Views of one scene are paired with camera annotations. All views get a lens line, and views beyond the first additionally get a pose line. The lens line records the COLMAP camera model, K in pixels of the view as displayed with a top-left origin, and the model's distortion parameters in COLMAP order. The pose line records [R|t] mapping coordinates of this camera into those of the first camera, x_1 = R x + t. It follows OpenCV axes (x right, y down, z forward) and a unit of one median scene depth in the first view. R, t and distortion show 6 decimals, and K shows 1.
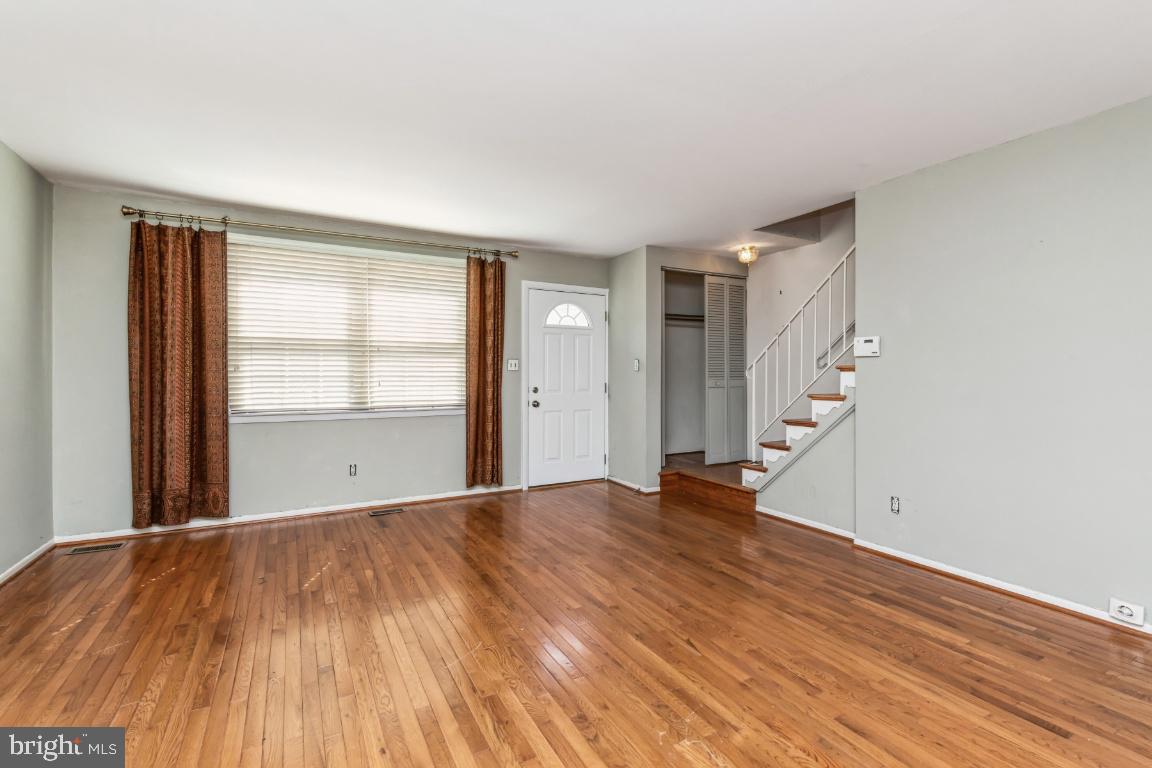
lens RADIAL K [[498.4, 0, 576.0], [0, 498.4, 377.2], [0, 0, 1]] dist [0.010275, -0.000782]
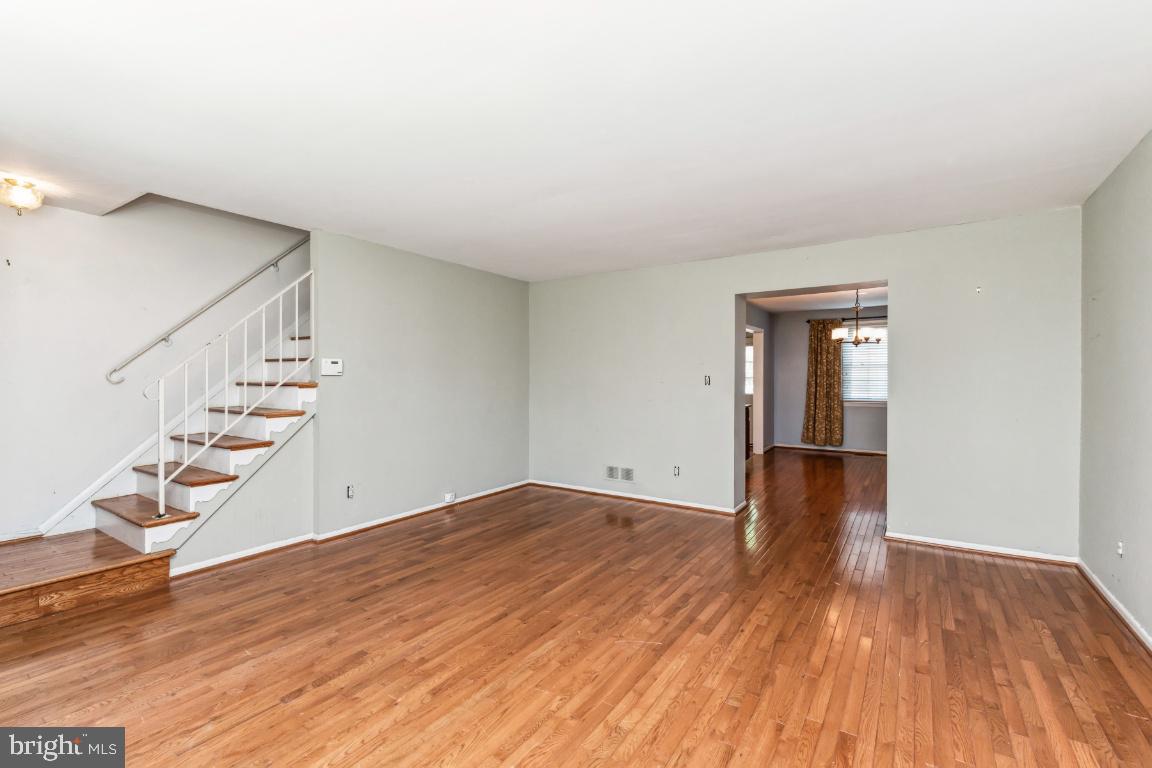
lens RADIAL K [[498.4, 0, 576.0], [0, 498.4, 377.2], [0, 0, 1]] dist [0.010275, -0.000782]
pose [[-0.440315, 0.000617, 0.897843, -0.752934], [0.007570, 0.999967, 0.003025, -0.036683], [-0.897811, 0.008128, -0.440306, 1.030319]]
